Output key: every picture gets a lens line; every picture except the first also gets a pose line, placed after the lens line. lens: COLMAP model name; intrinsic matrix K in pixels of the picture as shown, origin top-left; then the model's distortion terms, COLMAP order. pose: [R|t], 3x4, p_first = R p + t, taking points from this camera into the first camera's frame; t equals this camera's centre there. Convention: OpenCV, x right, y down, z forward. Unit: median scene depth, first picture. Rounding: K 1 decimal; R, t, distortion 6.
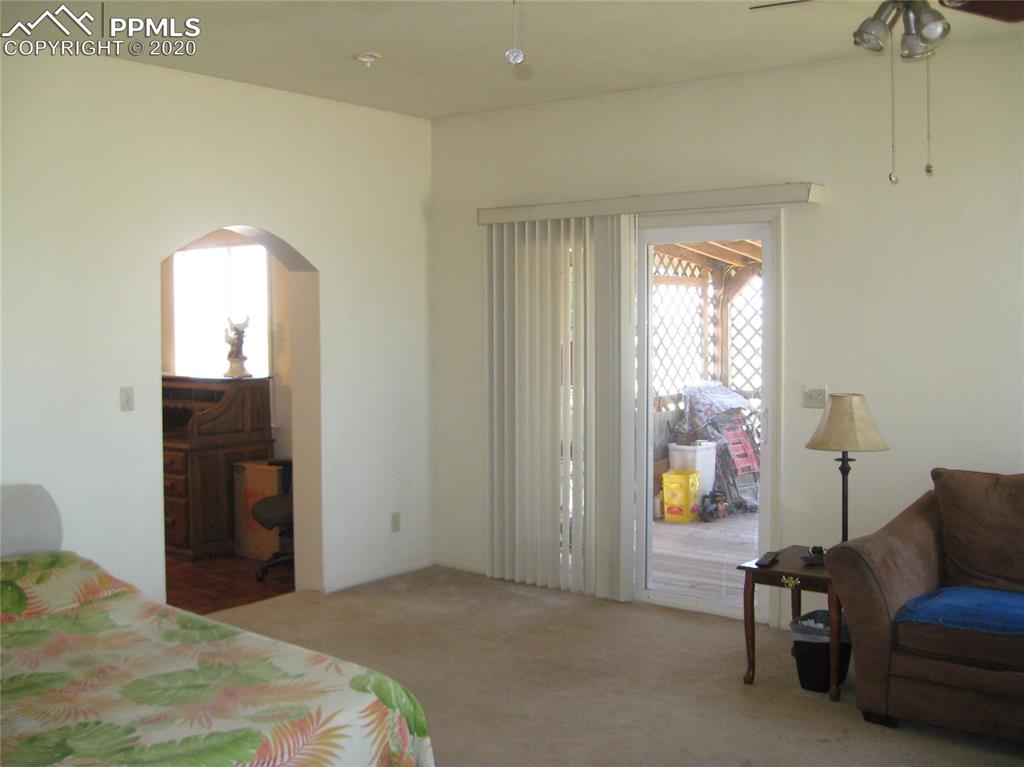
lens RADIAL K [[1052.9, 0, 512.4], [0, 1052.9, 362.8], [0, 0, 1]] dist [-0.126896, 0.027120]
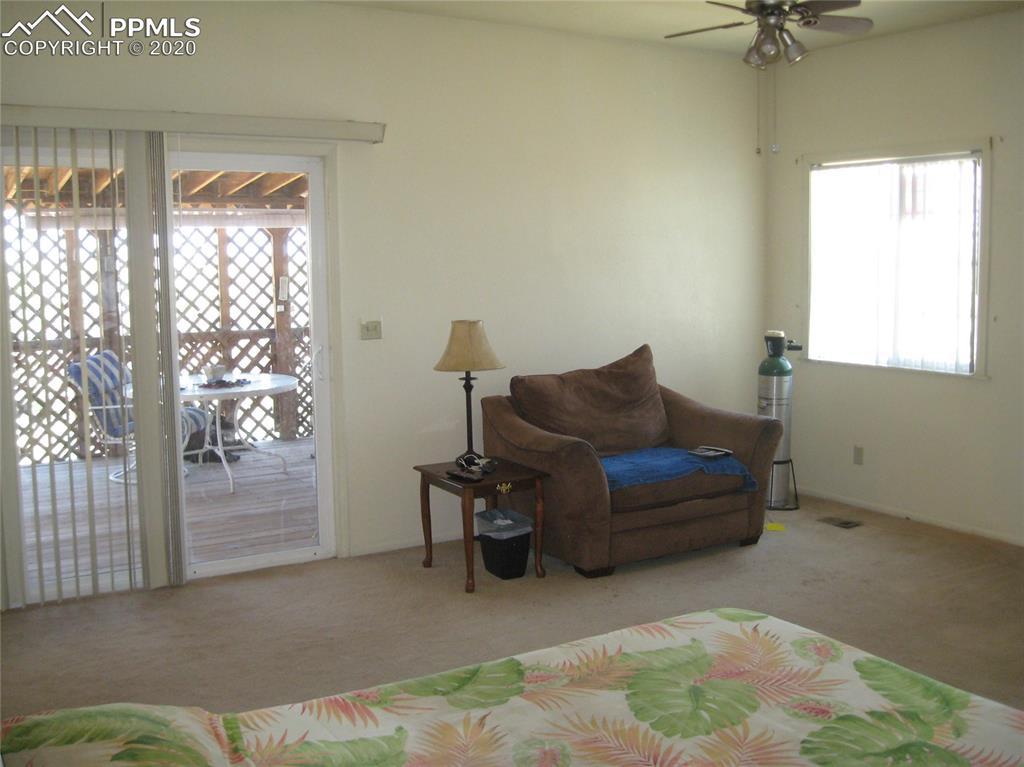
lens RADIAL K [[1073.6, 0, 480.0], [0, 1073.6, 387.1], [0, 0, 1]] dist [-0.136398, 0.010600]
pose [[0.346559, -0.111701, 0.931354, -1.102033], [0.045850, 0.993715, 0.102119, -0.023710], [-0.936907, 0.007312, 0.349502, 0.840543]]
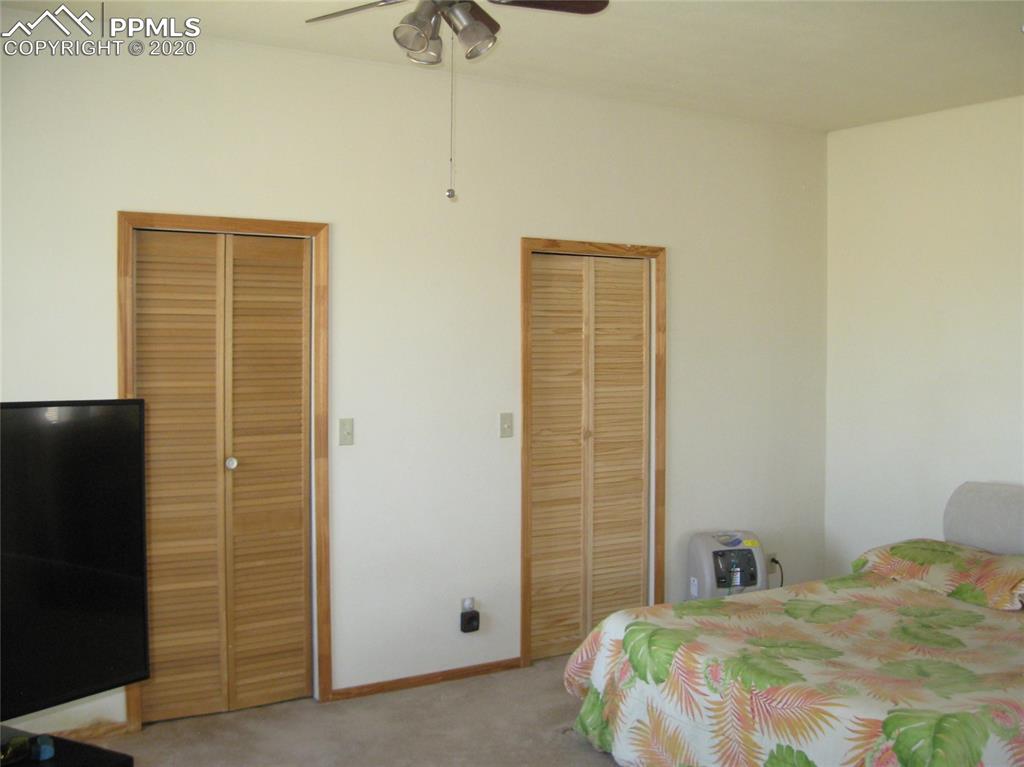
lens RADIAL K [[1073.6, 0, 480.0], [0, 1073.6, 387.1], [0, 0, 1]] dist [-0.136398, 0.010600]
pose [[-0.351737, 0.041695, -0.935170, 0.875413], [-0.034805, 0.997734, 0.057576, -0.042588], [0.935452, 0.052801, -0.349488, 0.900637]]
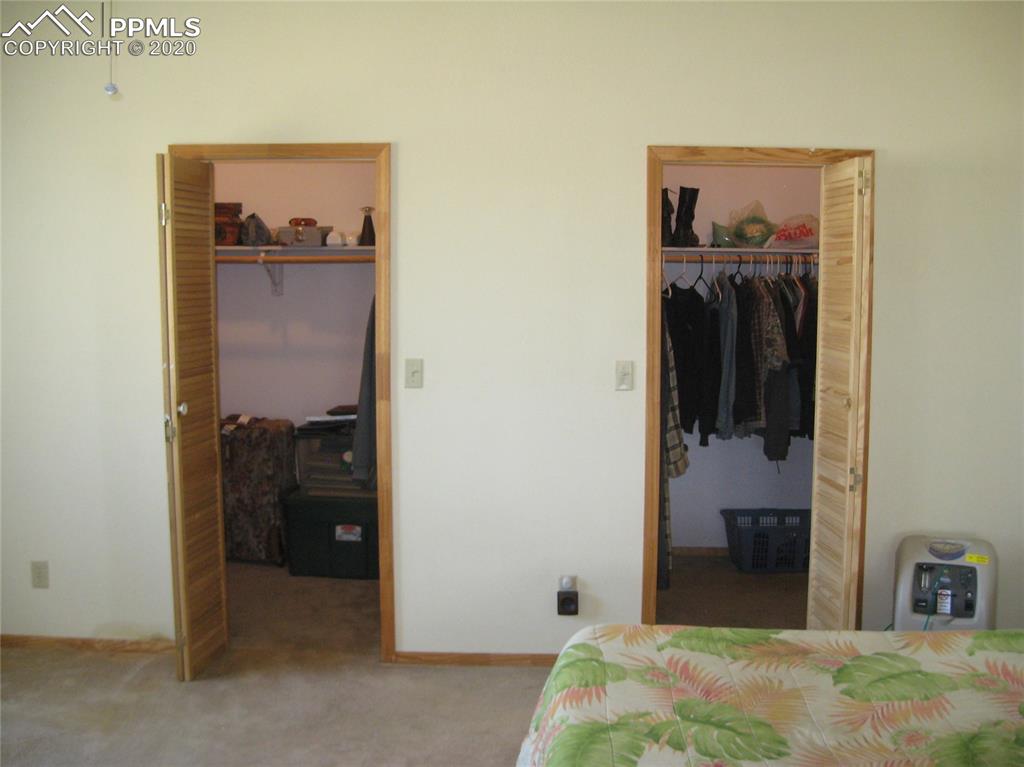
lens RADIAL K [[1052.9, 0, 512.4], [0, 1052.9, 362.8], [0, 0, 1]] dist [-0.126896, 0.027120]
pose [[-0.805027, 0.051612, -0.590989, 0.226425], [-0.023778, 0.992601, 0.119075, -0.062301], [0.592762, 0.109911, -0.797843, 1.343066]]
